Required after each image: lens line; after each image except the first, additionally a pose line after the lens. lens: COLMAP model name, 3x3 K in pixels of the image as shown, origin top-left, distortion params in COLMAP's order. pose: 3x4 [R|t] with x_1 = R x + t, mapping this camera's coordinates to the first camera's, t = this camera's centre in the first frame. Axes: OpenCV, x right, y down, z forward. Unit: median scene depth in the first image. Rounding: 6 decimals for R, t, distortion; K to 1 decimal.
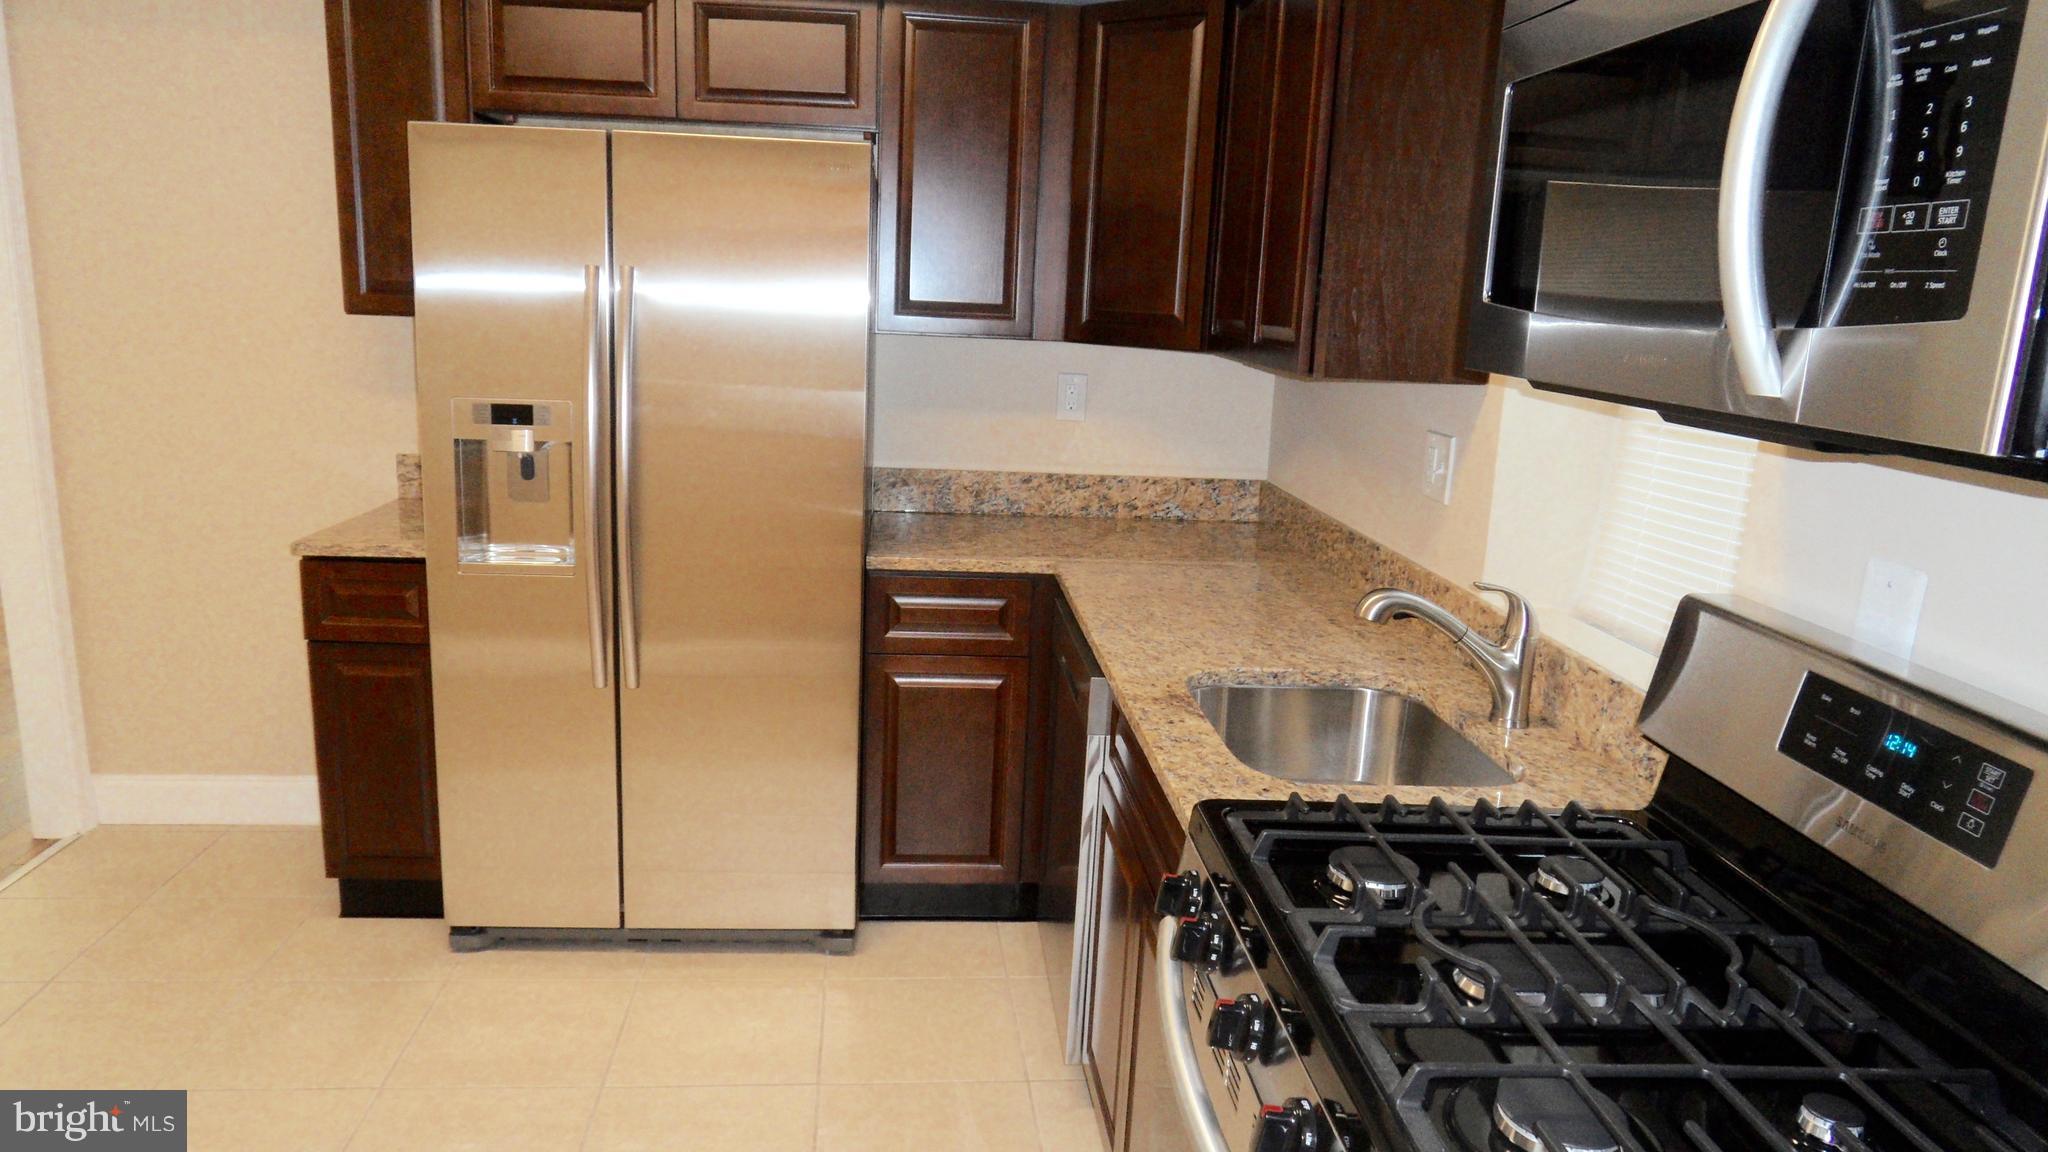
lens RADIAL K [[1349.6, 0, 1023.7], [0, 1349.6, 601.2], [0, 0, 1]] dist [-0.048295, 0.037317]
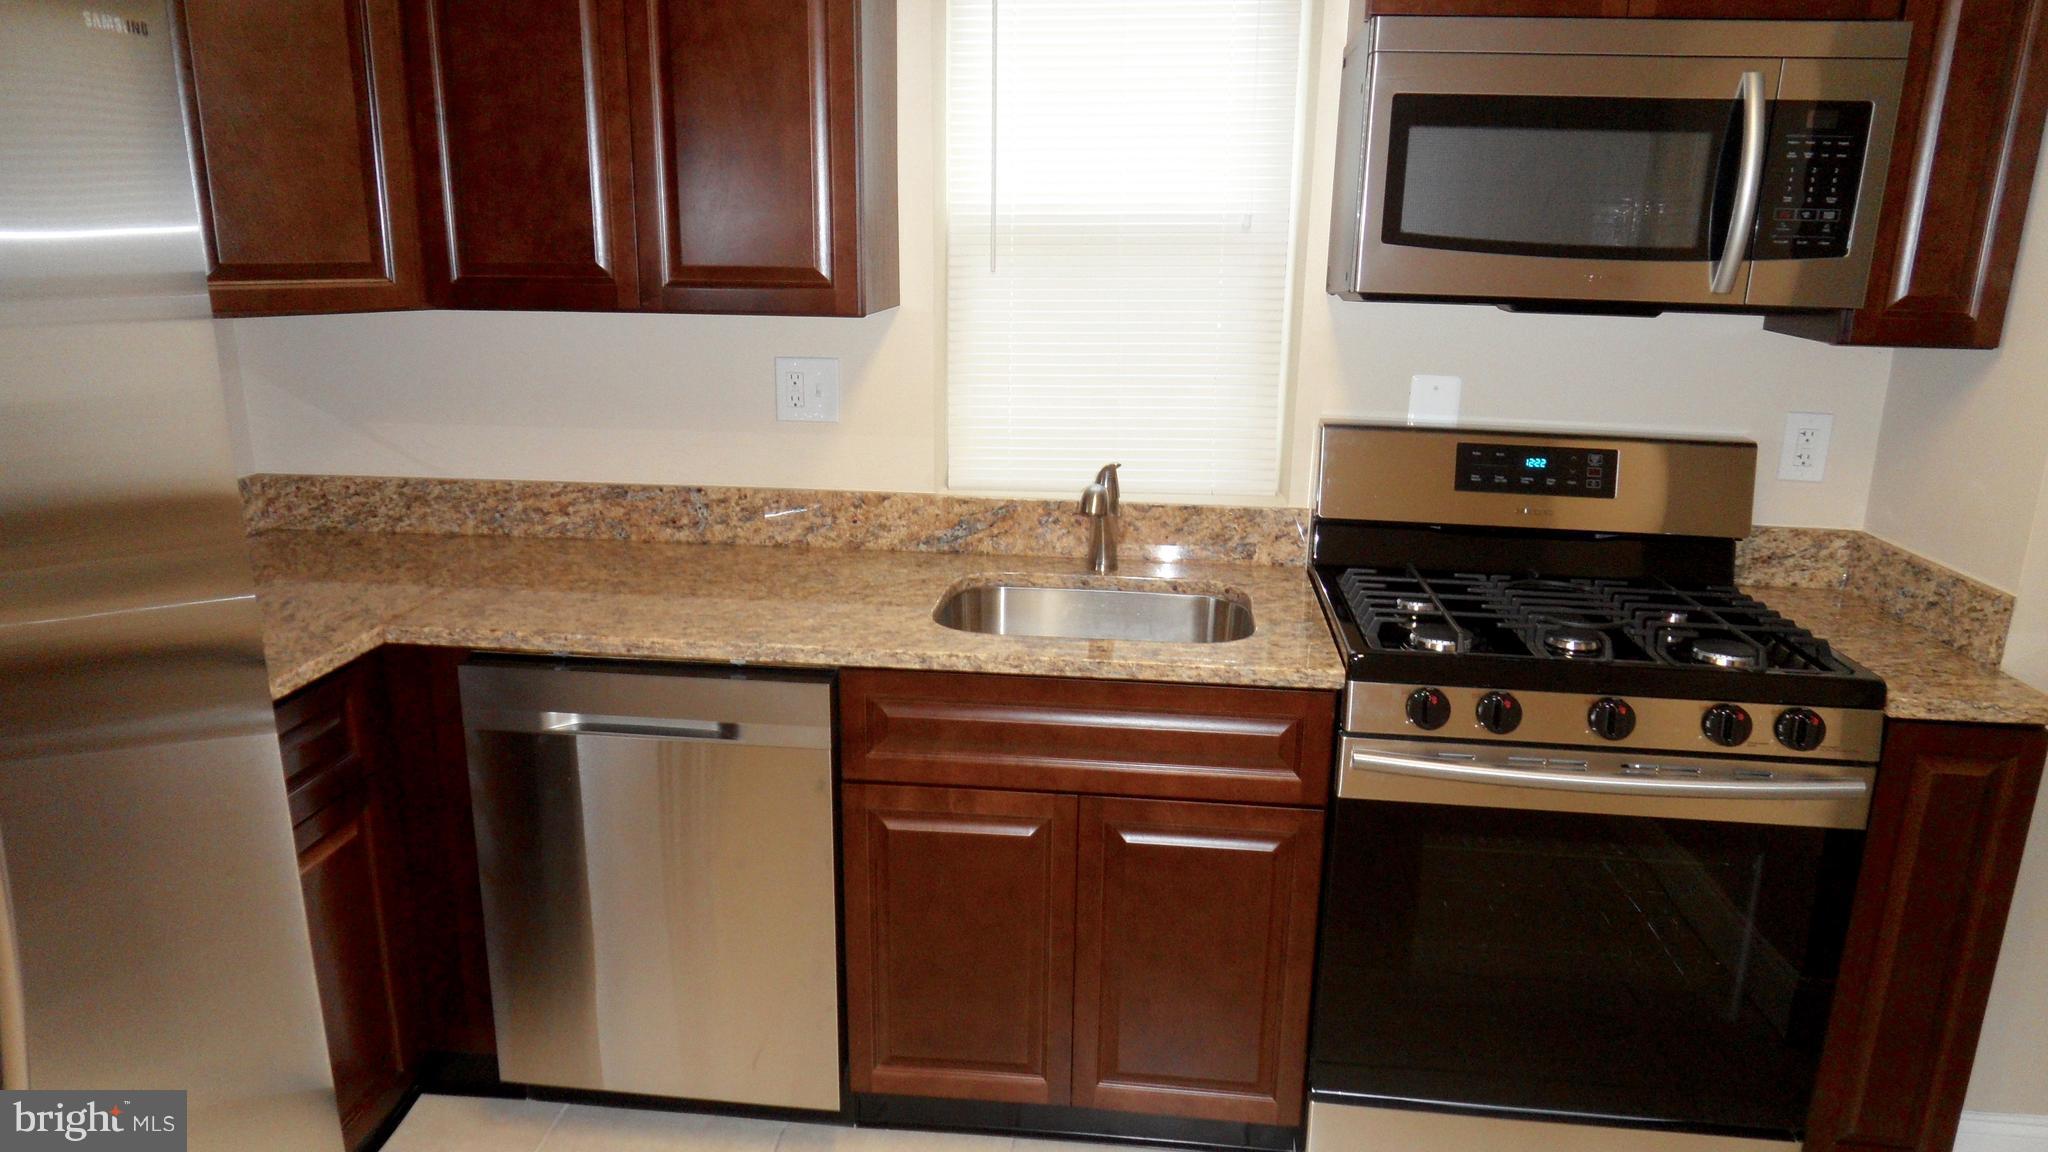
lens RADIAL K [[1349.6, 0, 1023.7], [0, 1349.6, 601.2], [0, 0, 1]] dist [-0.048295, 0.037317]
pose [[0.189165, -0.304875, 0.933417, -0.749037], [0.214671, 0.940425, 0.263659, -0.205166], [-0.958193, 0.150503, 0.243343, 0.675327]]
